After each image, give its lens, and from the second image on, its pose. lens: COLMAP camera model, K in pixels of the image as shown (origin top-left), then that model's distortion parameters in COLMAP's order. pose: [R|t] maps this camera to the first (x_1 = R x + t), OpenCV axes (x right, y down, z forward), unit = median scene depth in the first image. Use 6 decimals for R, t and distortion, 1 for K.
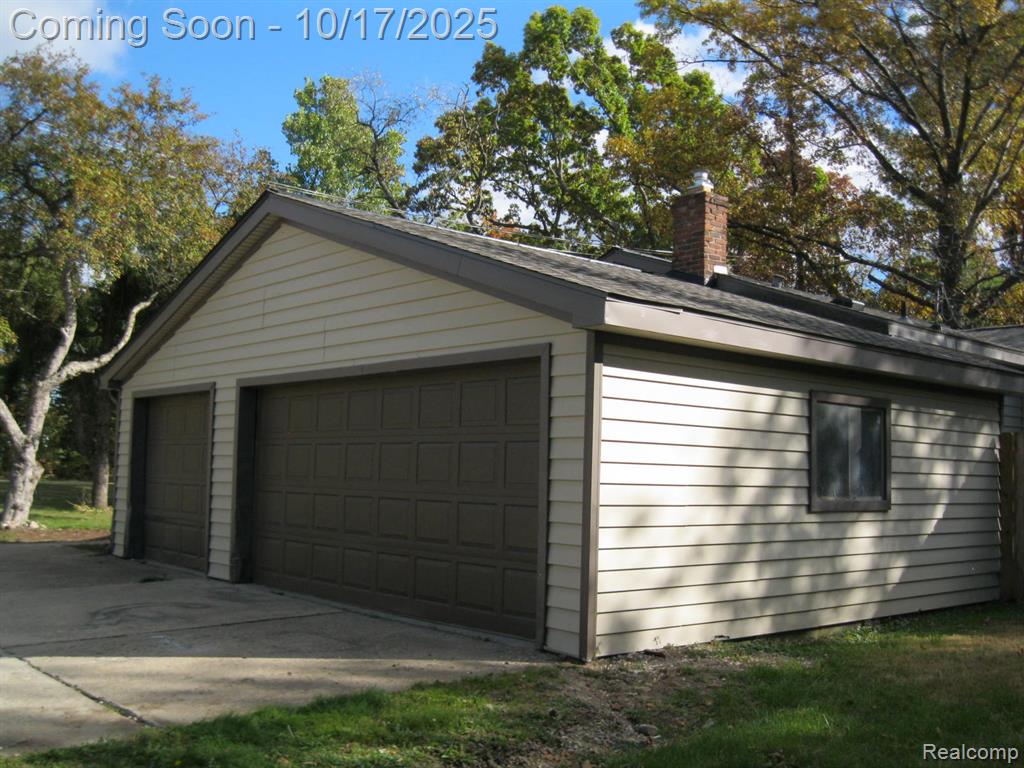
lens RADIAL K [[1051.9, 0, 507.5], [0, 1051.9, 390.1], [0, 0, 1]] dist [-0.107671, 0.019112]
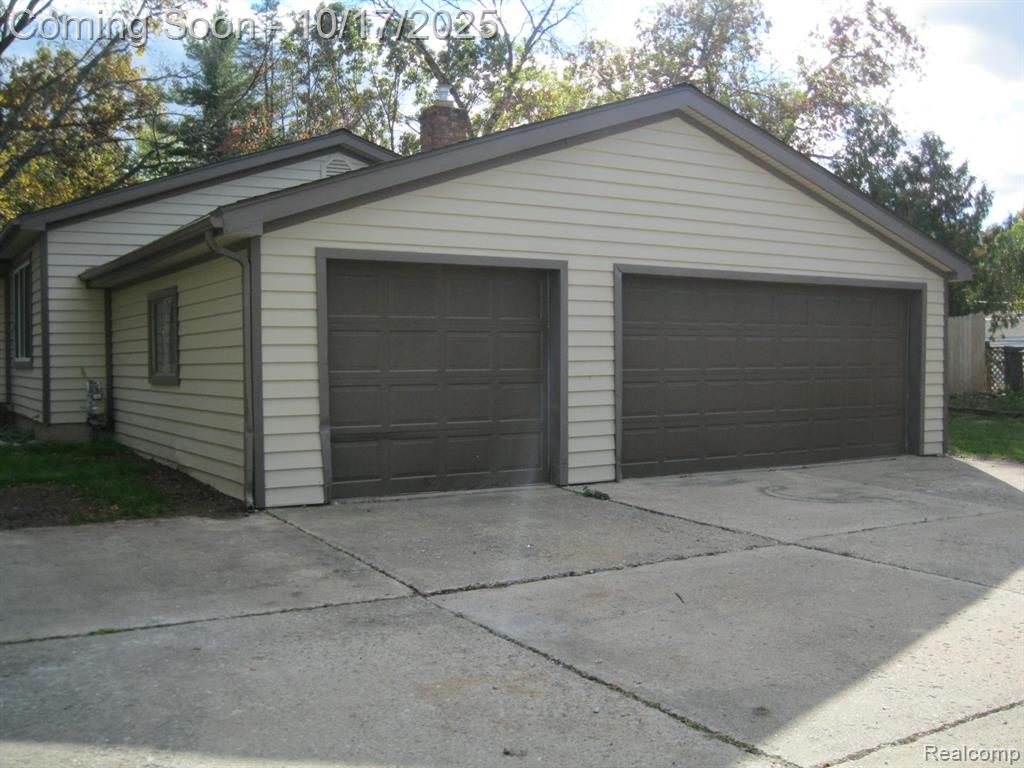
lens RADIAL K [[1051.9, 0, 507.5], [0, 1051.9, 390.1], [0, 0, 1]] dist [-0.107671, 0.019112]
pose [[0.144226, -0.045553, 0.988496, -0.944801], [-0.063963, 0.996422, 0.055250, 0.044301], [-0.987475, -0.071196, 0.140796, 0.756918]]
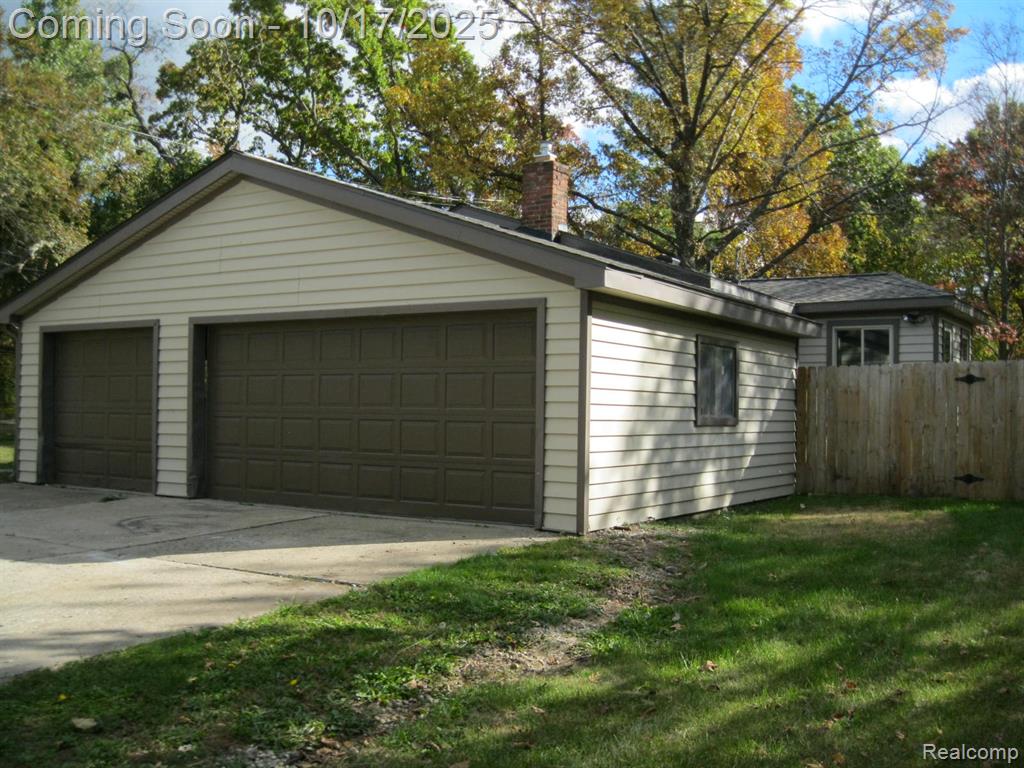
lens RADIAL K [[1051.9, 0, 507.5], [0, 1051.9, 390.1], [0, 0, 1]] dist [-0.107671, 0.019112]
pose [[0.957386, -0.004939, 0.288770, -0.202683], [-0.014117, 0.997858, 0.063869, -0.006885], [-0.288467, -0.065224, 0.955266, -0.130461]]
